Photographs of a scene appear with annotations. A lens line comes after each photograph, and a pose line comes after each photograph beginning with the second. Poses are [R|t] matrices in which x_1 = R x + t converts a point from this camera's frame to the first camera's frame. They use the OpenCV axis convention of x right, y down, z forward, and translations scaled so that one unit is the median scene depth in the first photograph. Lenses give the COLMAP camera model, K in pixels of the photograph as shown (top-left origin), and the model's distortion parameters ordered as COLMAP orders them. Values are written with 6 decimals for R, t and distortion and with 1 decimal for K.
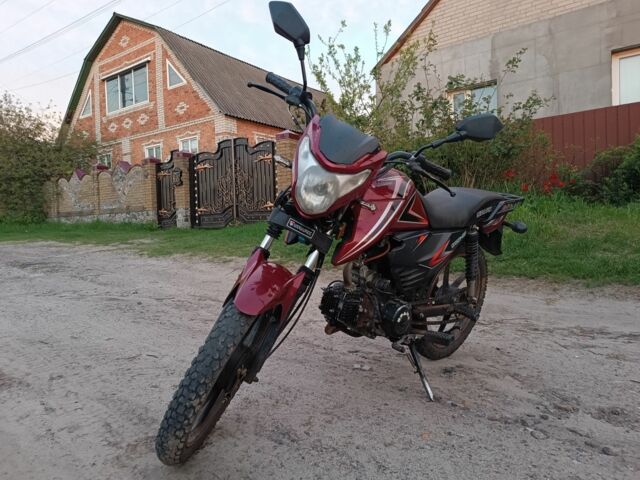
lens RADIAL K [[458.7, 0, 320.0], [0, 458.7, 240.0], [0, 0, 1]] dist [0.018580, -0.004466]
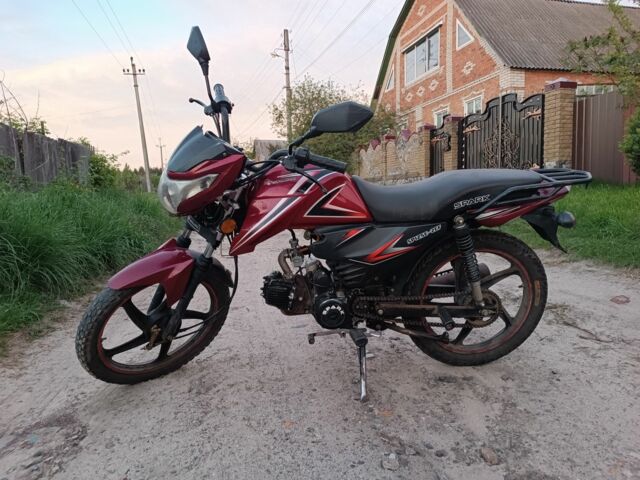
lens RADIAL K [[458.7, 0, 320.0], [0, 458.7, 240.0], [0, 0, 1]] dist [0.018580, -0.004466]
pose [[0.774643, 0.065087, -0.629041, 0.106319], [-0.010369, 0.995863, 0.090272, -0.010195], [0.632314, -0.063406, 0.772113, 0.030453]]
